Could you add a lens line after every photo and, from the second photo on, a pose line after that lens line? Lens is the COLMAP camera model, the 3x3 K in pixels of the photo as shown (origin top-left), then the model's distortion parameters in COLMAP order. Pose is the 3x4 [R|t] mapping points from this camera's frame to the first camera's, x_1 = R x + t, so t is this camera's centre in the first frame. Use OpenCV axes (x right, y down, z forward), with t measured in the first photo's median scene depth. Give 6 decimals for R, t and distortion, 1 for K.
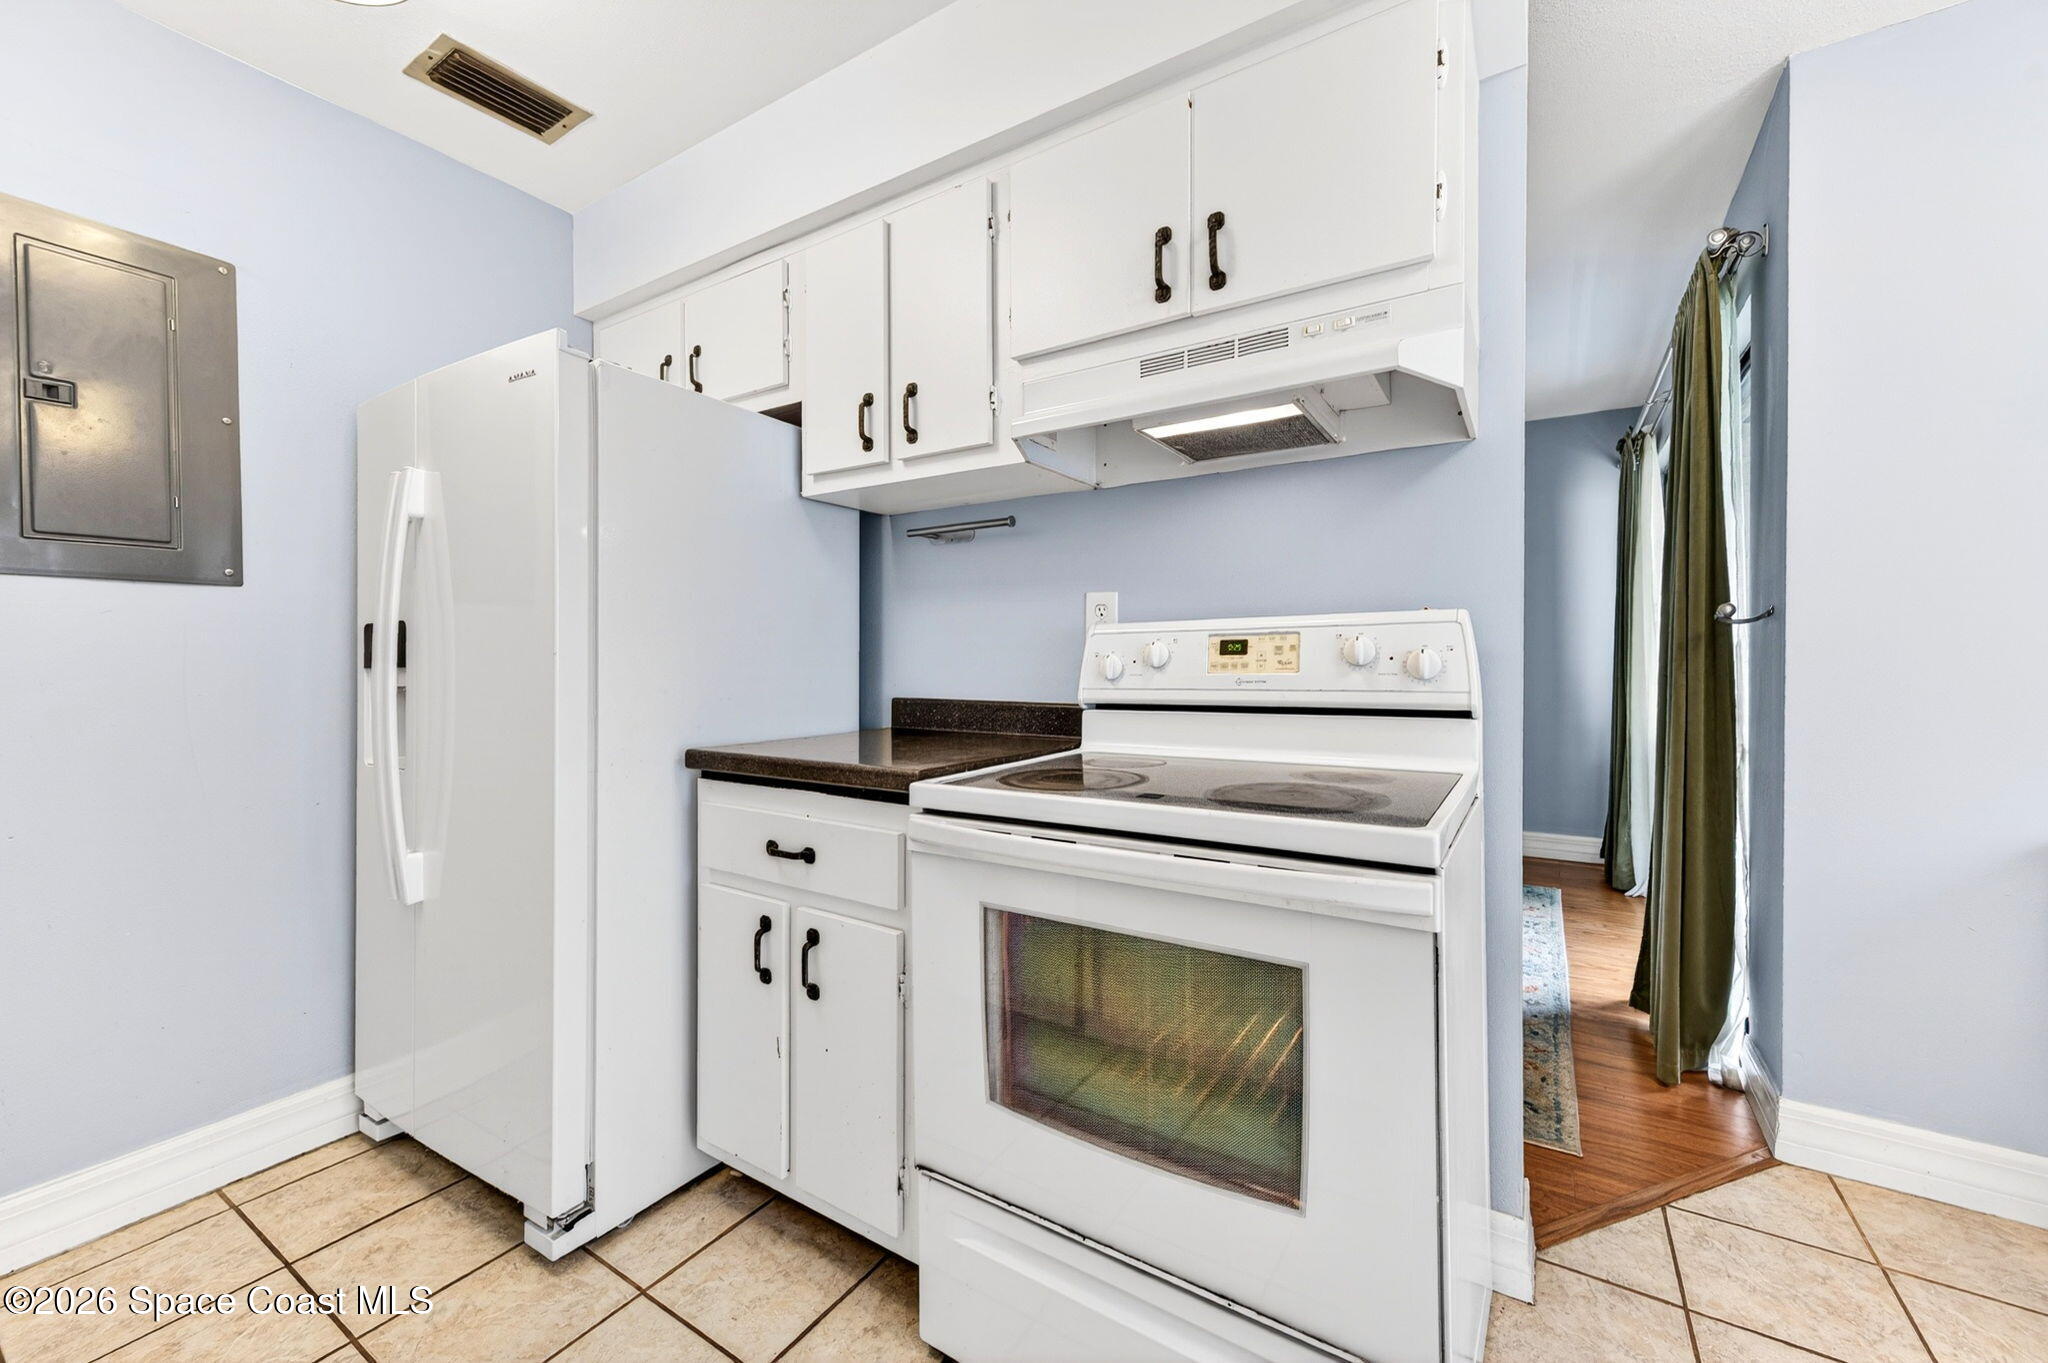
lens RADIAL K [[805.4, 0, 1020.1], [0, 805.4, 663.0], [0, 0, 1]] dist [0.017732, 0.000351]
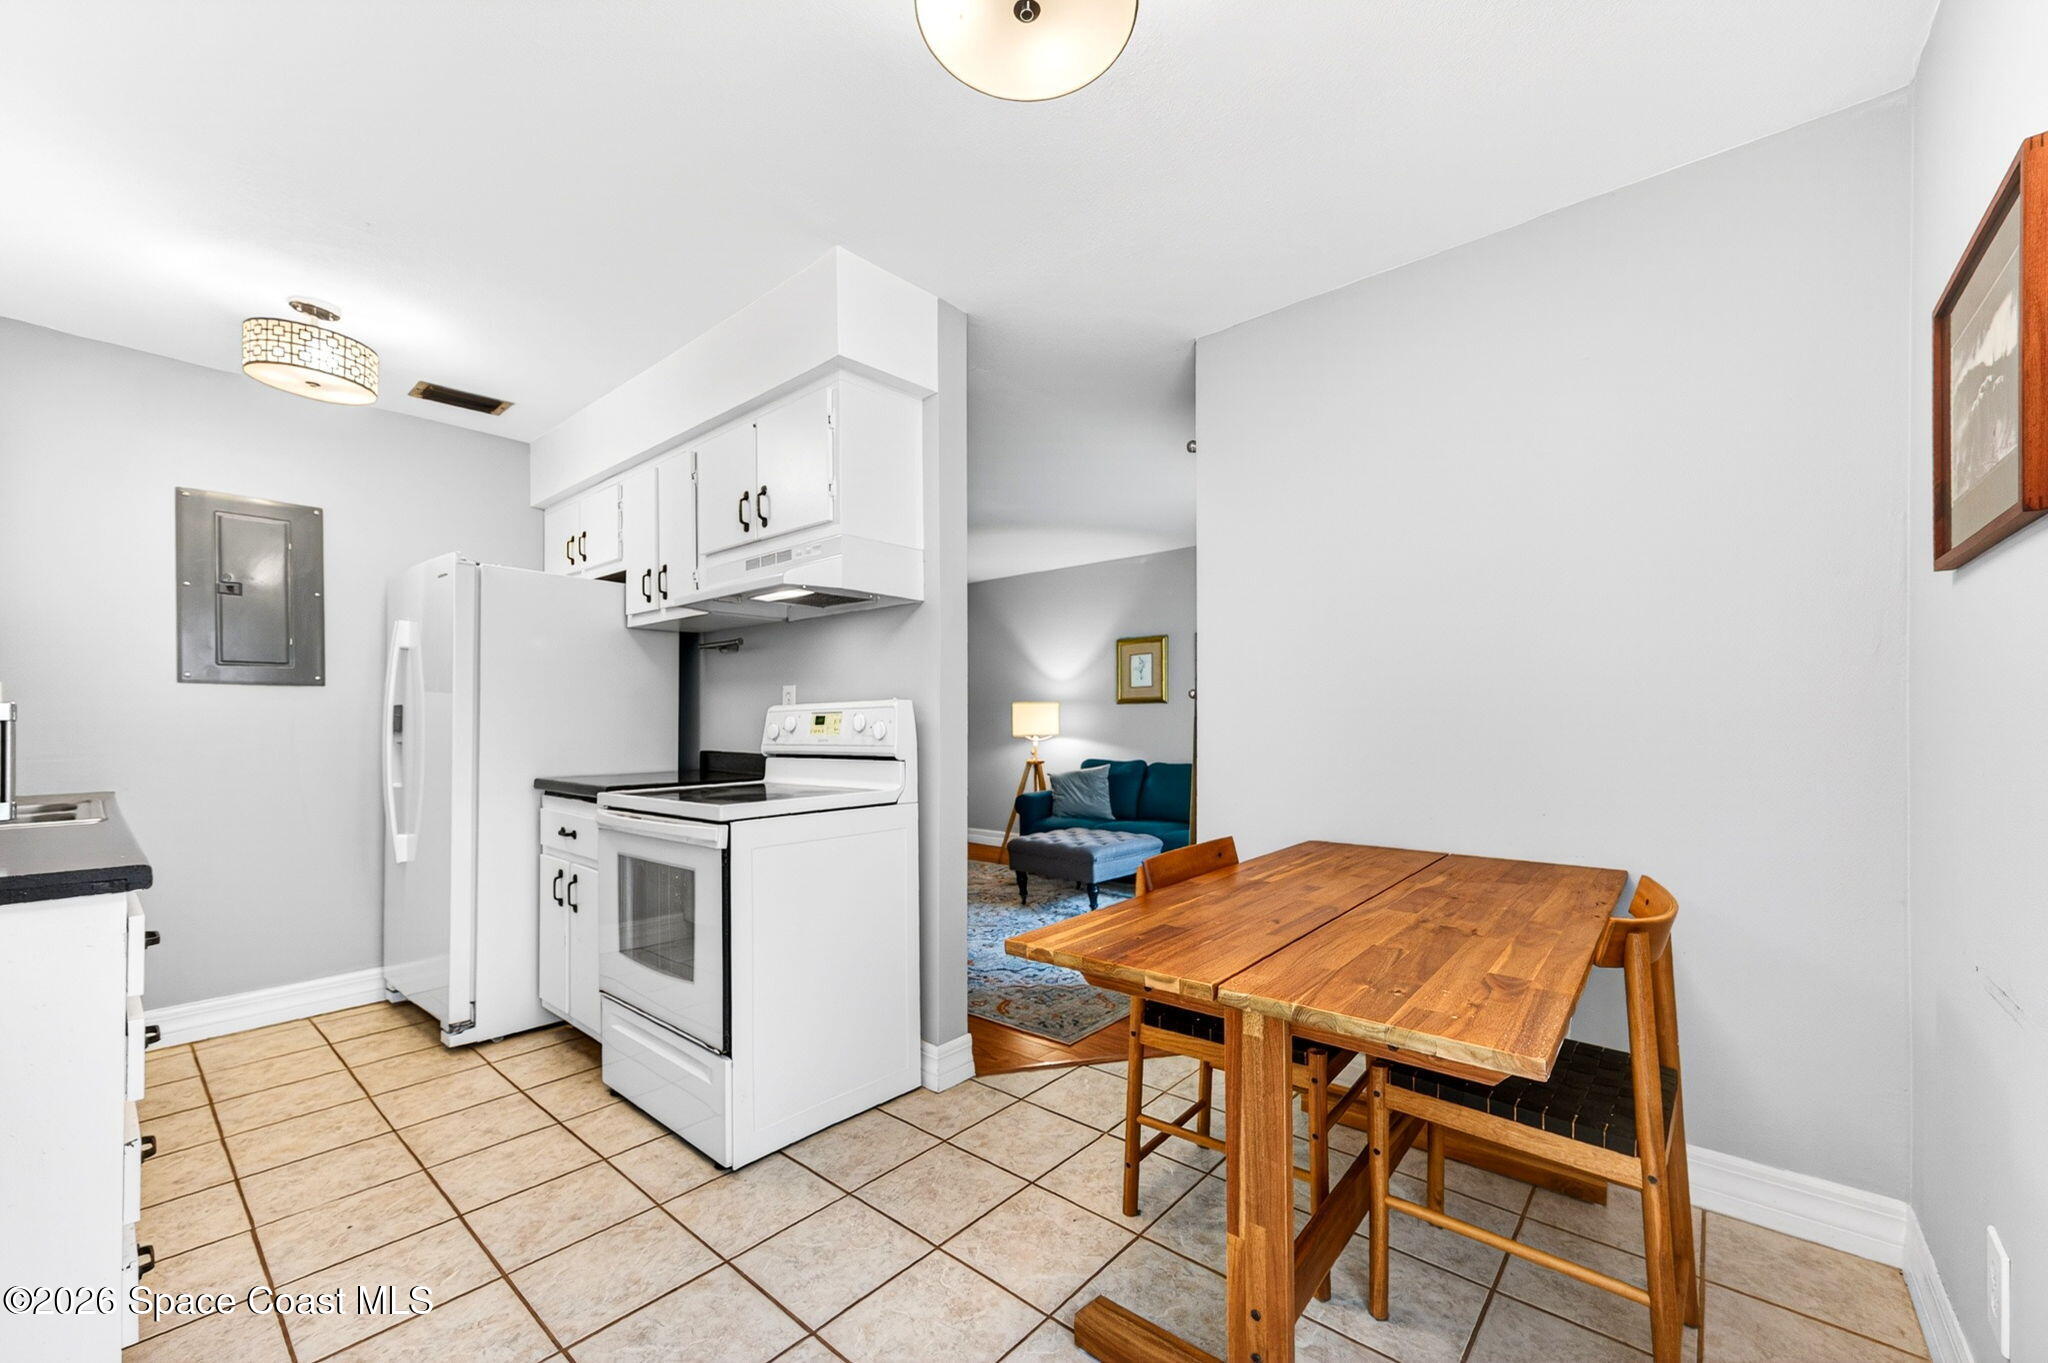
lens RADIAL K [[796.4, 0, 1036.7], [0, 796.4, 715.7], [0, 0, 1]] dist [0.012592, -0.000144]
pose [[0.991343, -0.002332, -0.131274, 0.881338], [0.001136, 0.999957, -0.009187, -0.012144], [0.131290, 0.008959, 0.991304, -0.575924]]
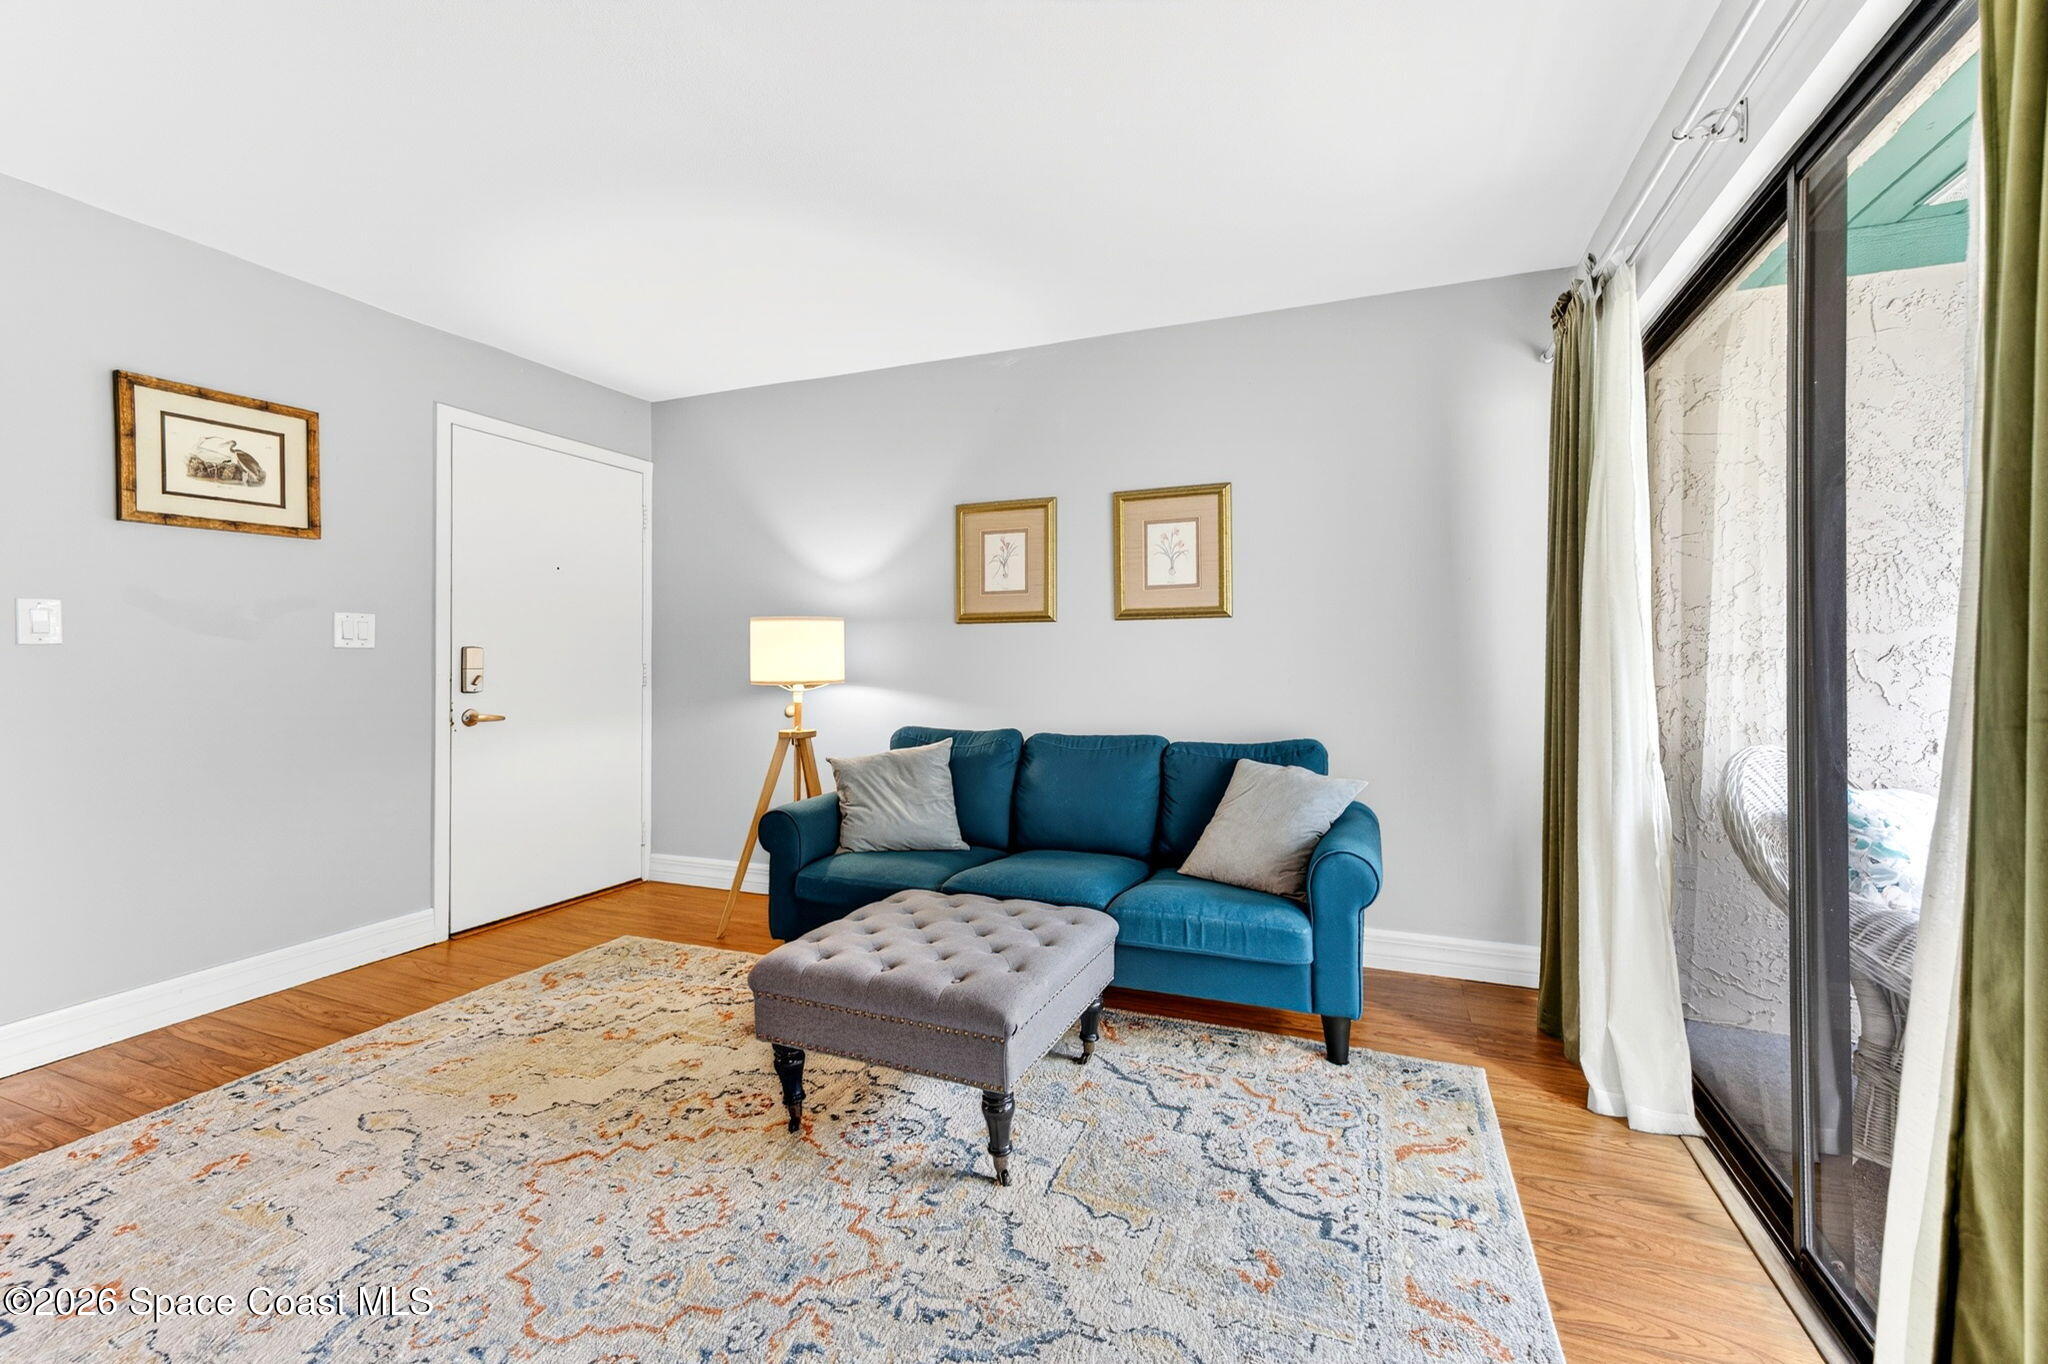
lens RADIAL K [[824.9, 0, 1041.4], [0, 824.9, 652.9], [0, 0, 1]] dist [0.014540, -0.000062]
pose [[0.980137, 0.002955, 0.198302, 0.558758], [-0.000898, 0.999945, -0.010461, -0.005137], [-0.198322, 0.010075, 0.980085, 1.092064]]
